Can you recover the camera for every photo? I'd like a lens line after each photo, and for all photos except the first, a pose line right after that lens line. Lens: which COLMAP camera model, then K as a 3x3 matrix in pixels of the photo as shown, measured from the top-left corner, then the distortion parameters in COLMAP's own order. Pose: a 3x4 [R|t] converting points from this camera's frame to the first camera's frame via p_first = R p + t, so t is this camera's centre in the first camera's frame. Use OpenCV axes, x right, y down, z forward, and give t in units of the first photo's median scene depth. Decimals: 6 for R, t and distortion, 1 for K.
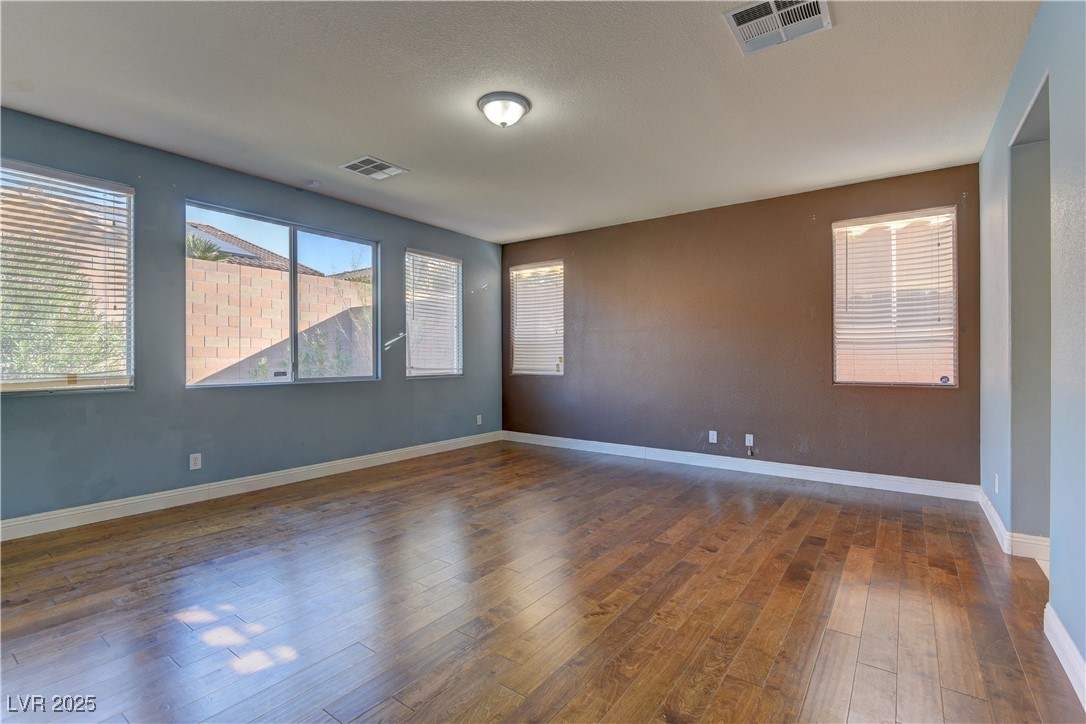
lens RADIAL K [[498.7, 0, 541.6], [0, 498.7, 360.4], [0, 0, 1]] dist [0.003269, -0.000987]
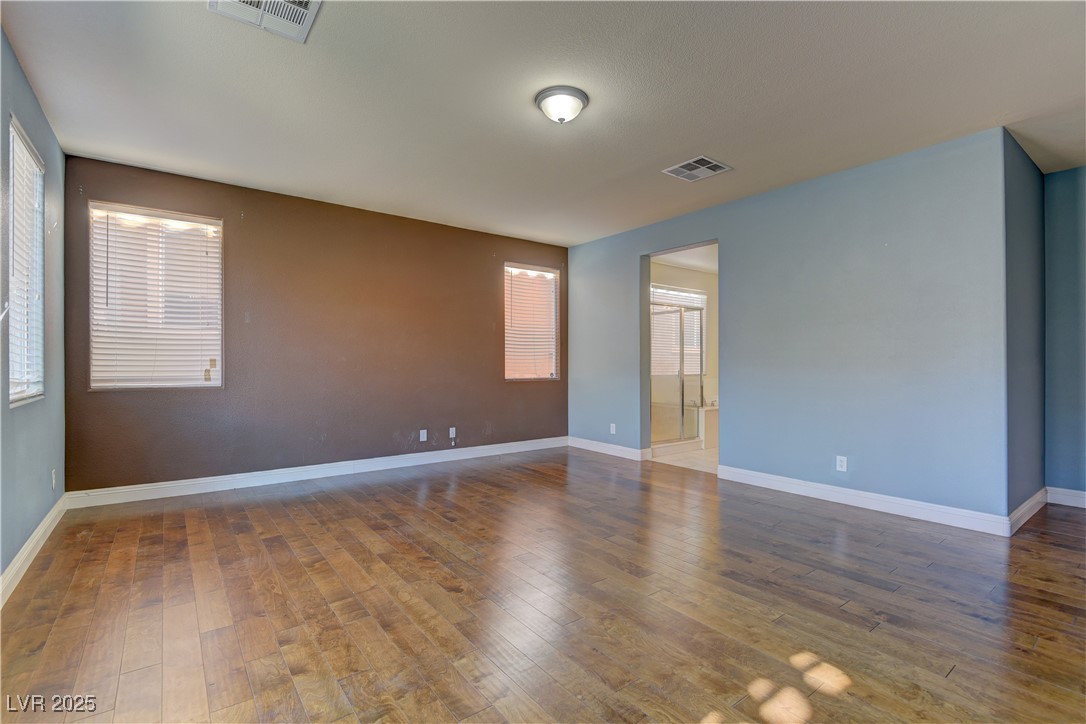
lens RADIAL K [[498.7, 0, 541.5], [0, 498.7, 362.2], [0, 0, 1]] dist [0.003269, -0.000987]
pose [[0.287830, -0.000627, 0.957681, -0.629418], [0.001563, 0.999999, 0.000185, -0.002779], [-0.957680, 0.001444, 0.287831, 0.471827]]
